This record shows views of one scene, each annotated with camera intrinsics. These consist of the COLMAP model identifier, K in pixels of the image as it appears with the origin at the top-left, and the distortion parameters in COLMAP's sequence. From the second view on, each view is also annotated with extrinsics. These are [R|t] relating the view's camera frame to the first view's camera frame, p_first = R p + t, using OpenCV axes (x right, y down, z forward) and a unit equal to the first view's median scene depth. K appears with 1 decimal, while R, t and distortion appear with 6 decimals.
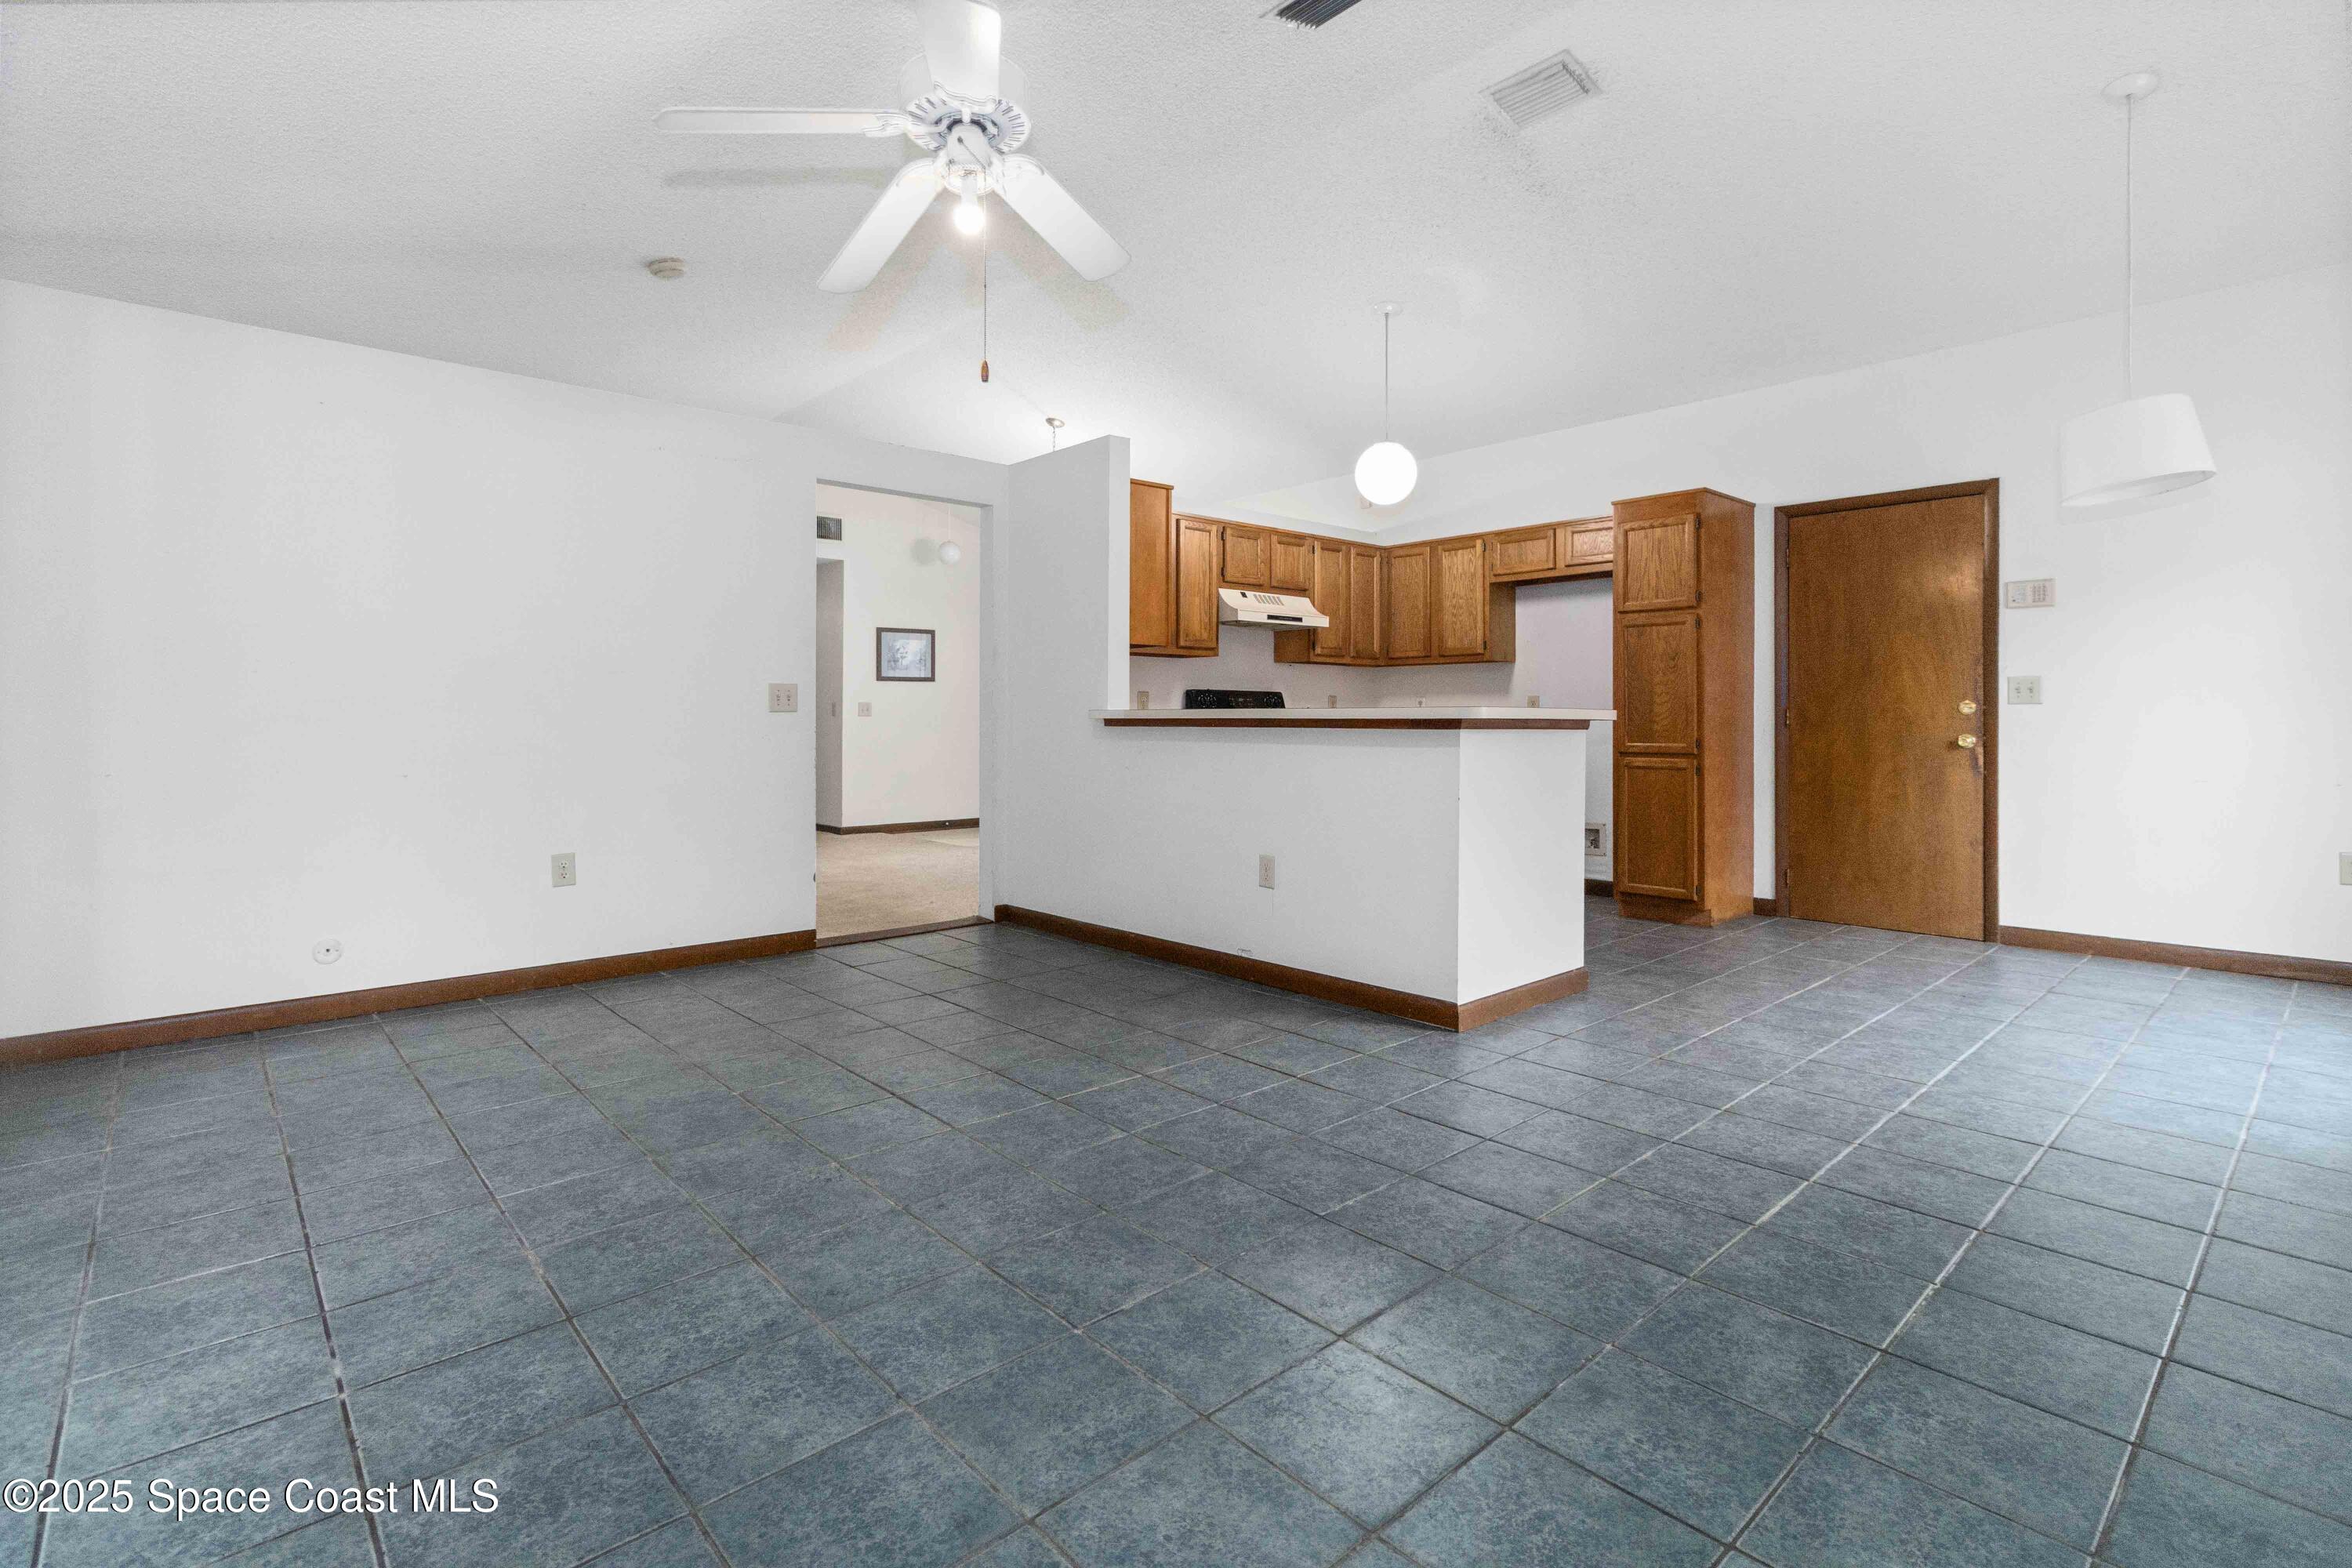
lens RADIAL K [[1094.6, 0, 1179.7], [0, 1094.6, 719.8], [0, 0, 1]] dist [0.000613, 0.000019]
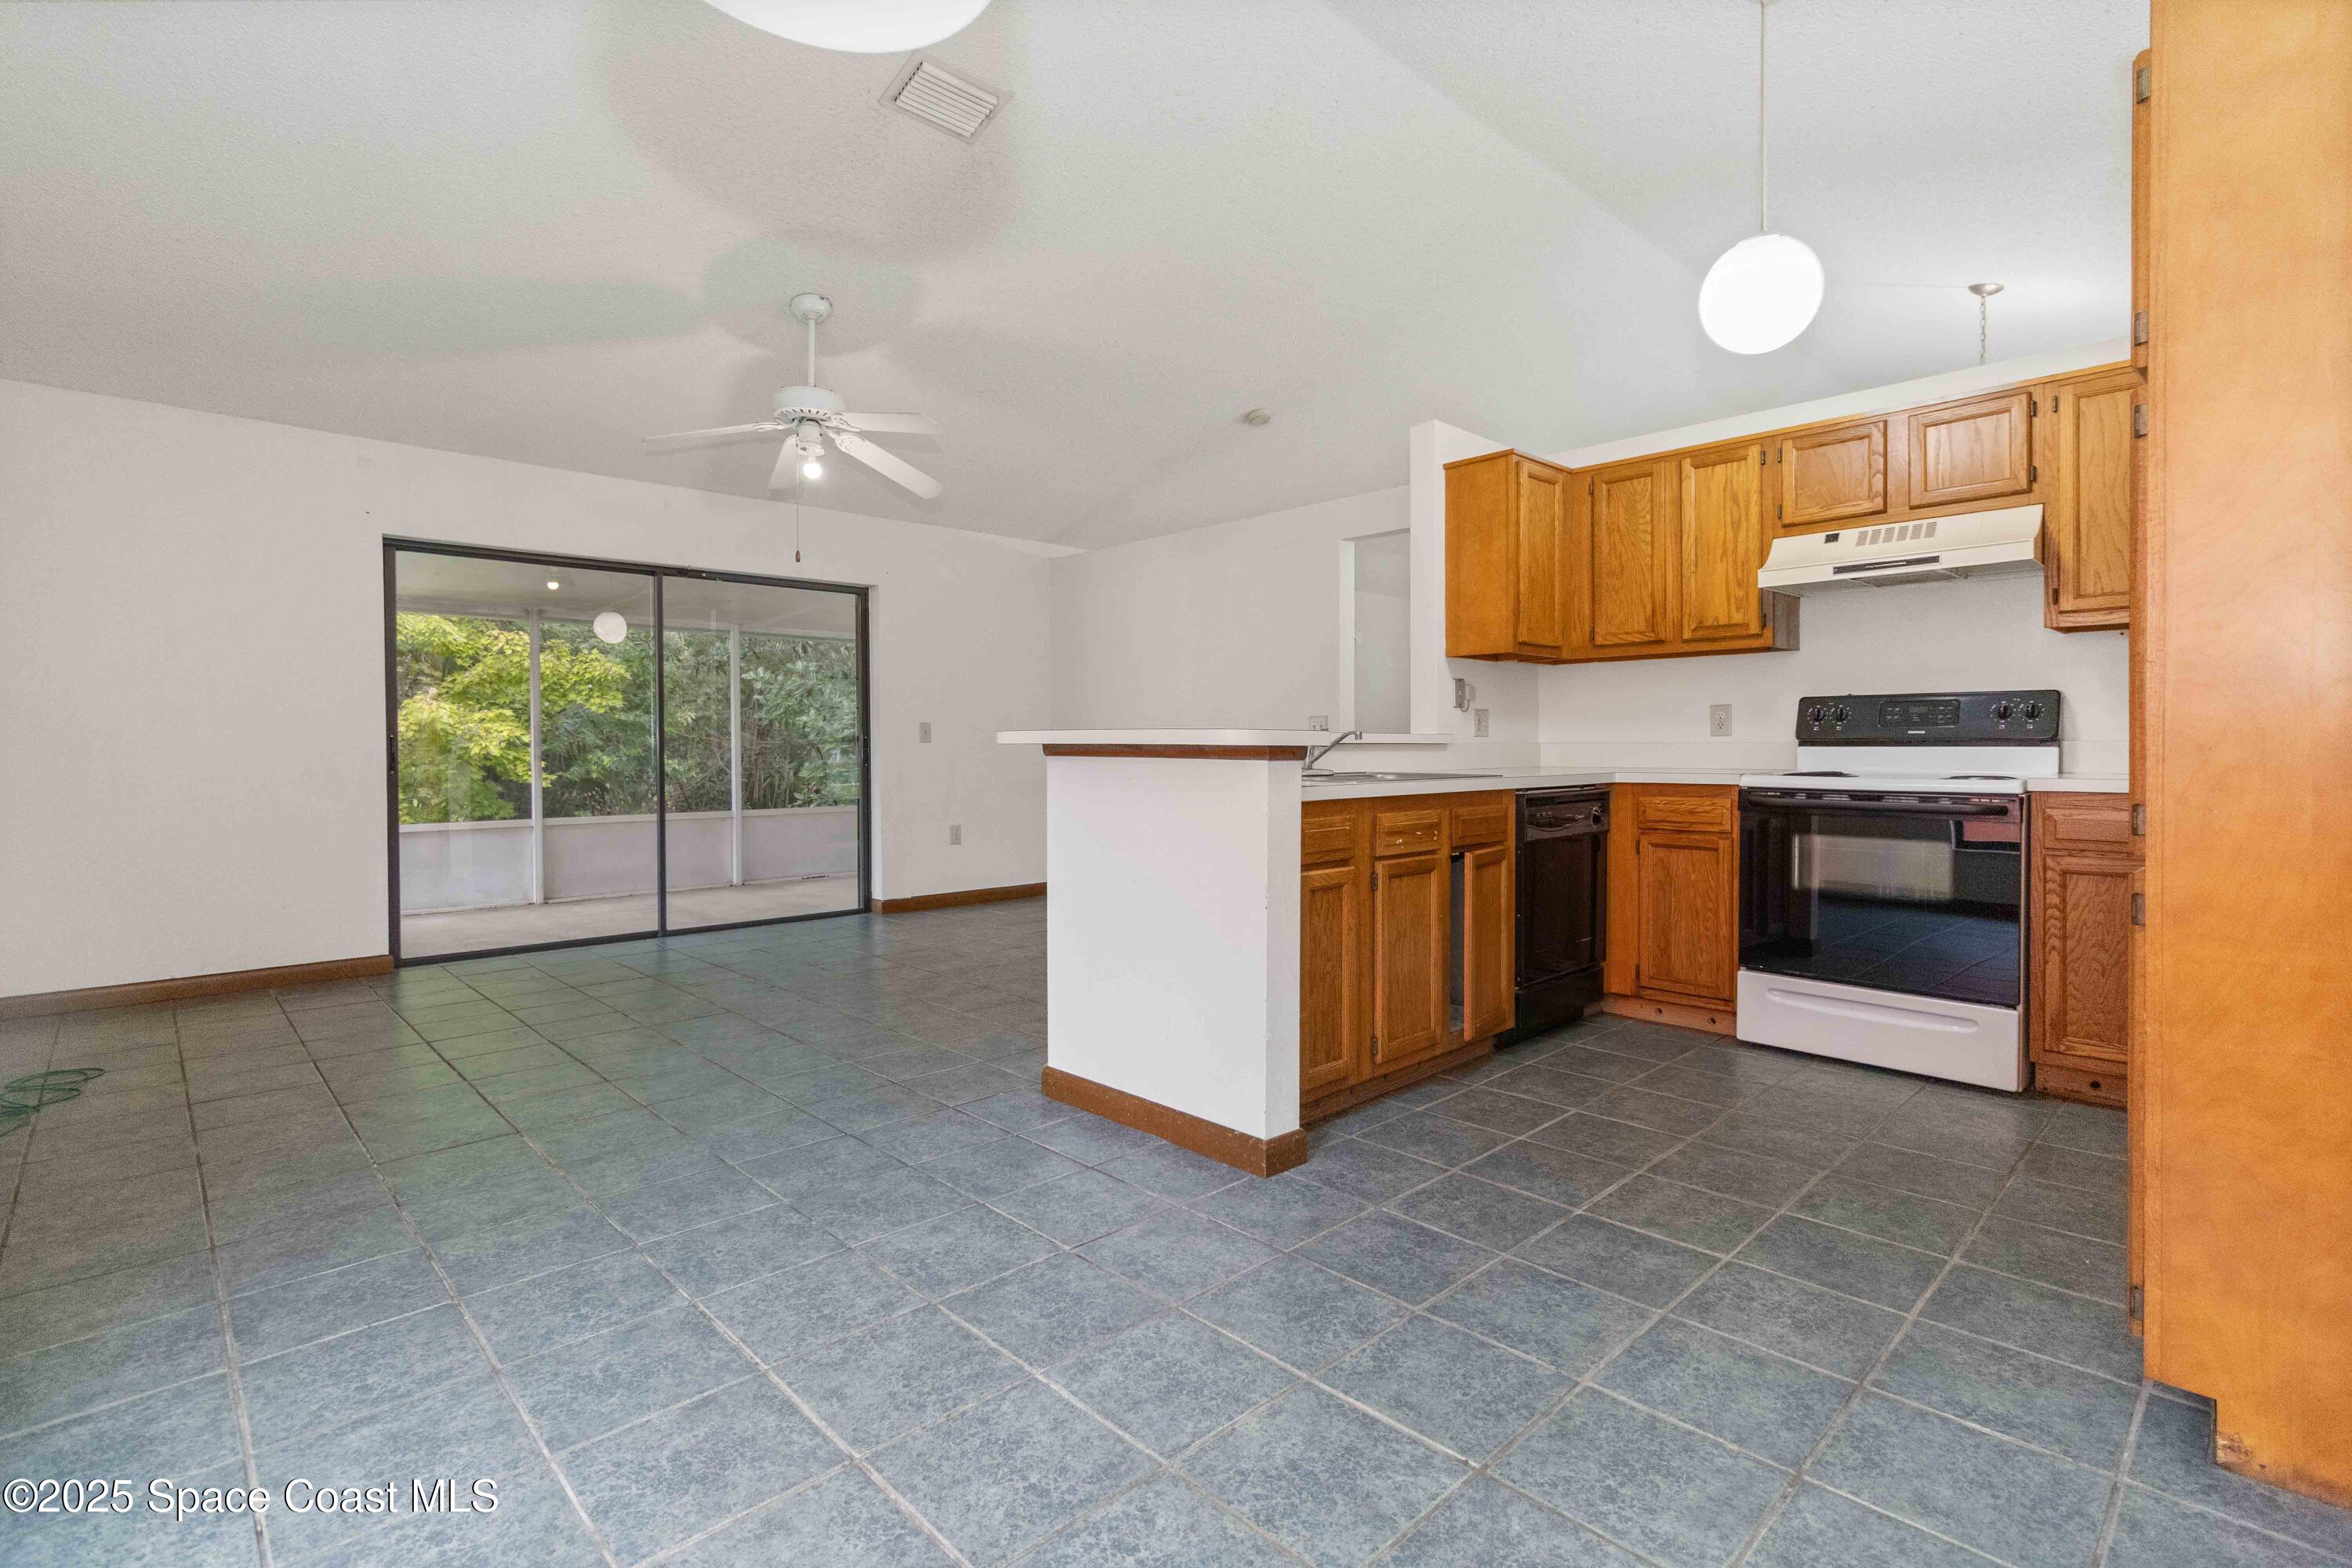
lens RADIAL K [[1094.6, 0, 1179.6], [0, 1094.6, 764.6], [0, 0, 1]] dist [0.000613, 0.000019]
pose [[0.029182, 0.016307, -0.999441, 0.809295], [0.000944, 0.999866, 0.016341, 0.001278], [0.999574, -0.001420, 0.029163, 0.764608]]
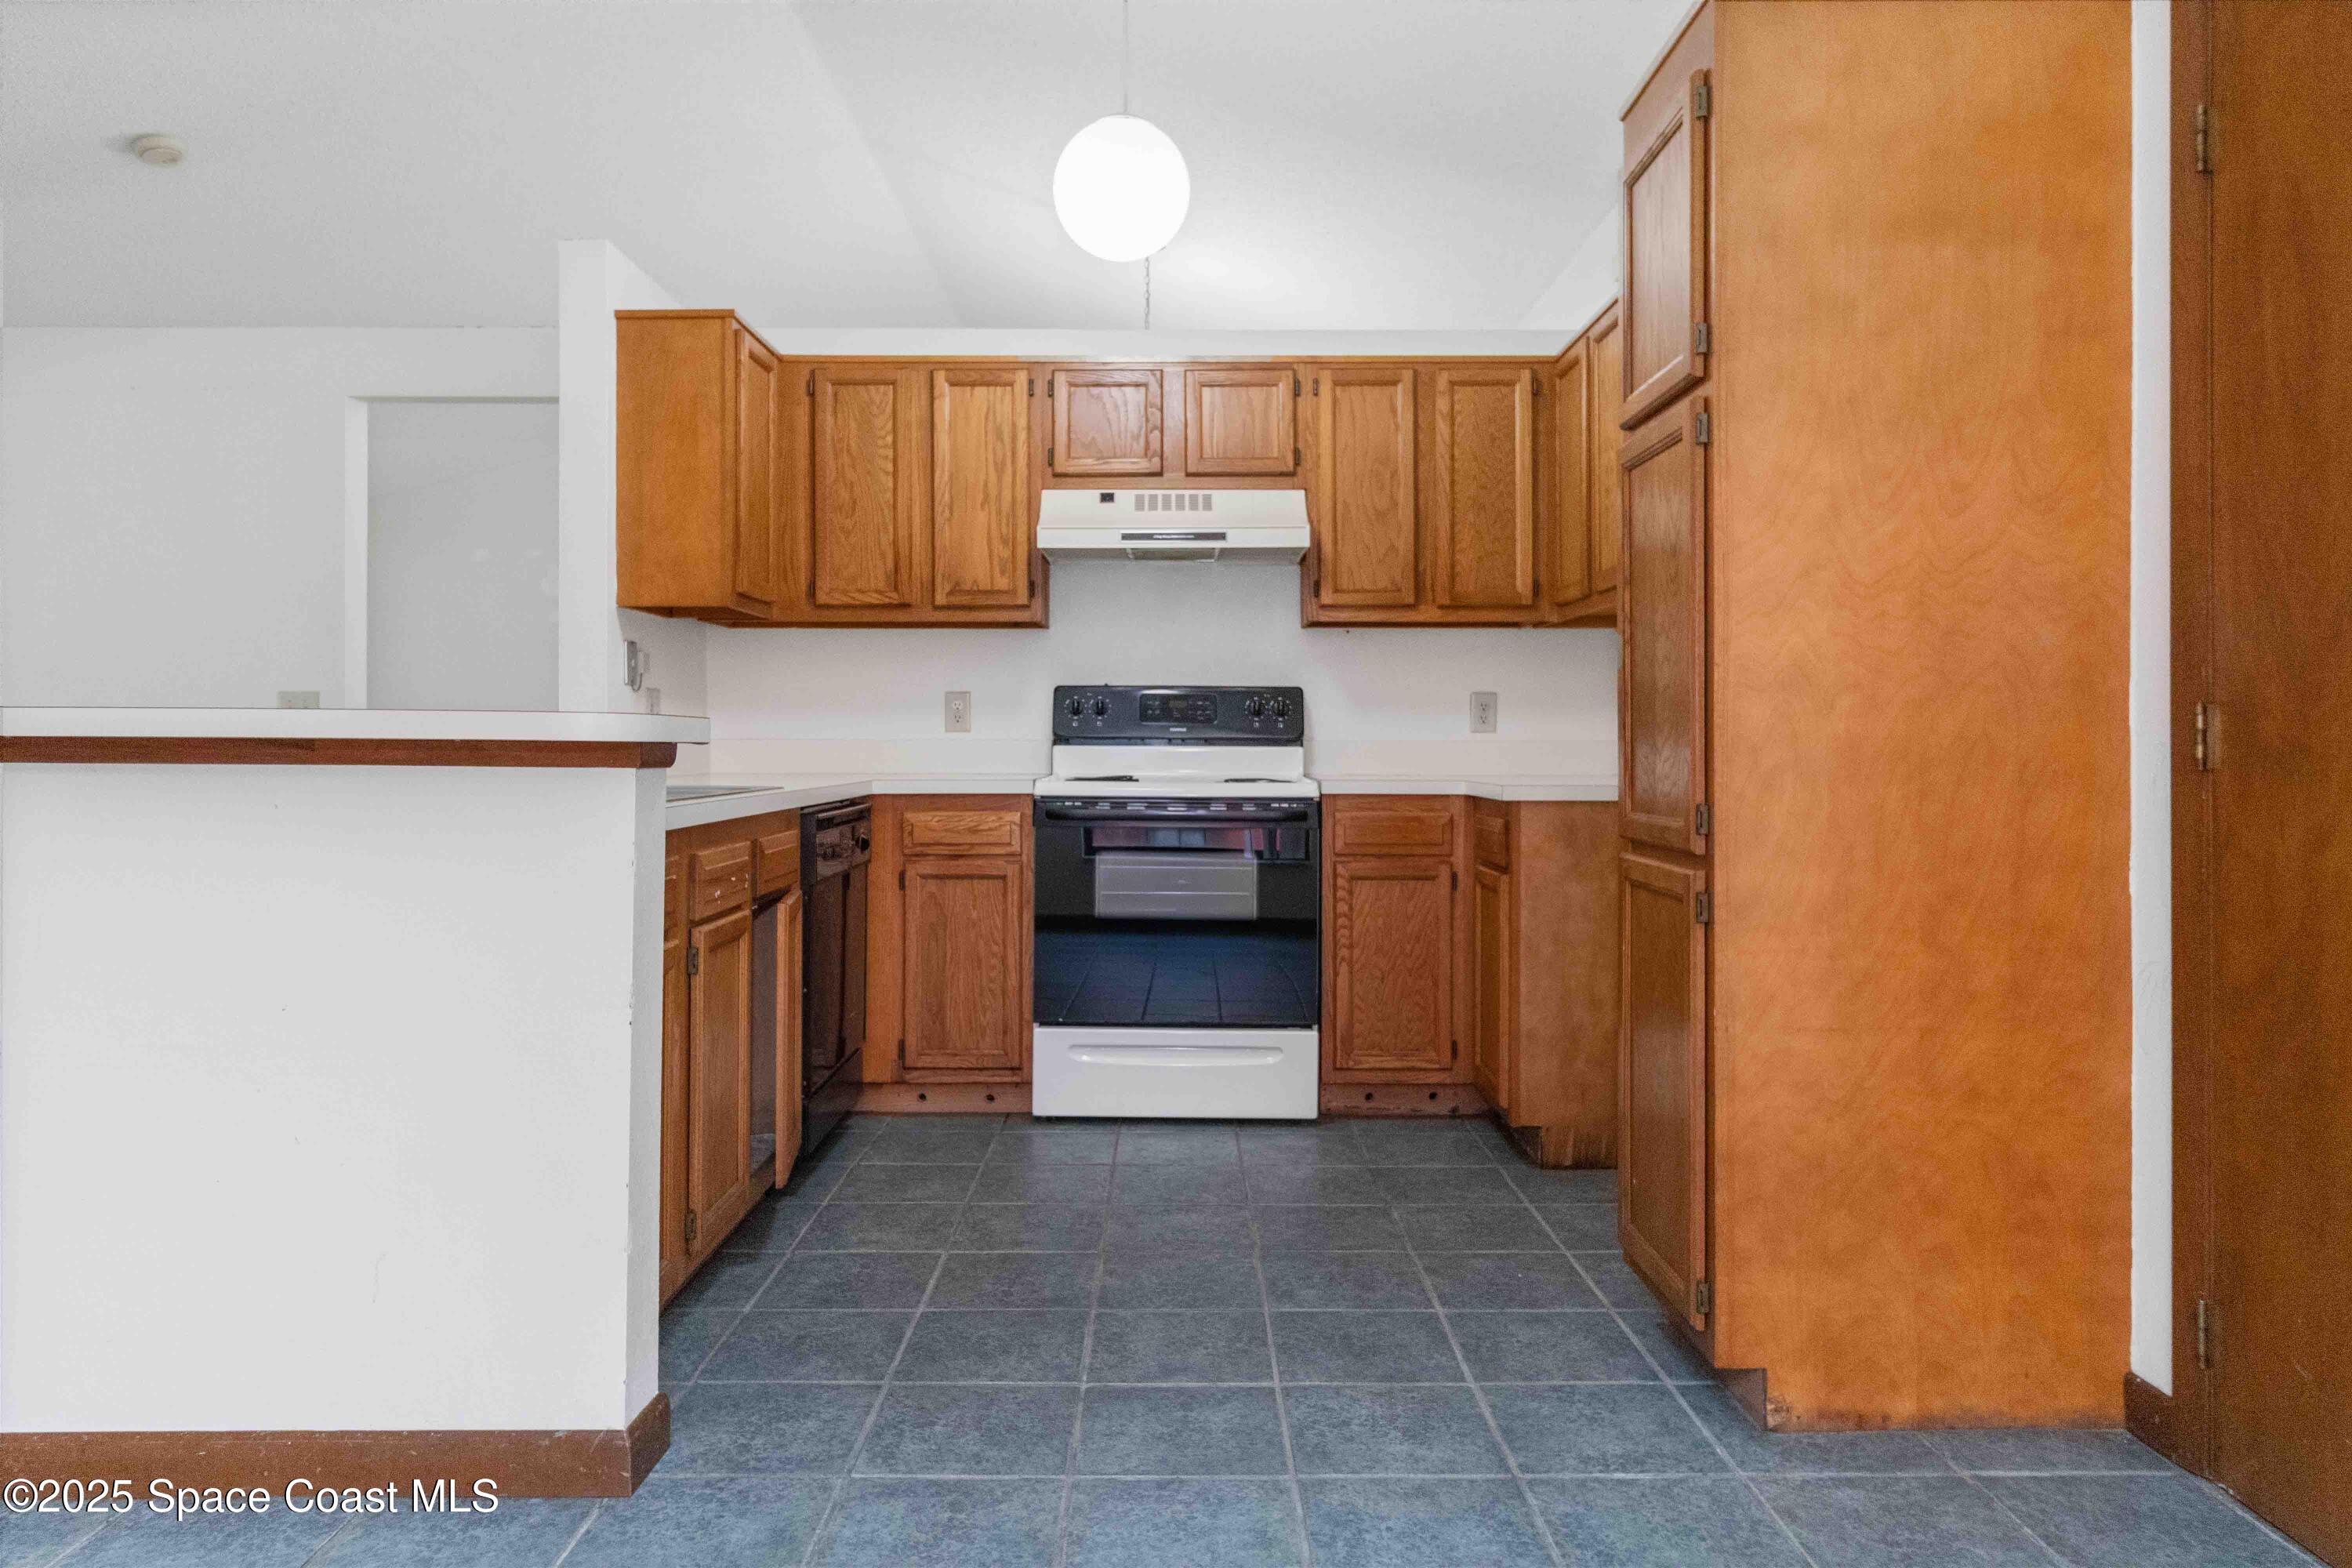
lens RADIAL K [[1513.7, 0, 1183.1], [0, 1513.7, 732.3], [0, 0, 1]] dist [0.002360, 0.005385]
pose [[0.744840, -0.003114, -0.667236, 0.684874], [-0.003008, 0.999963, -0.008025, 0.000890], [0.667236, 0.007985, 0.744803, 0.614194]]
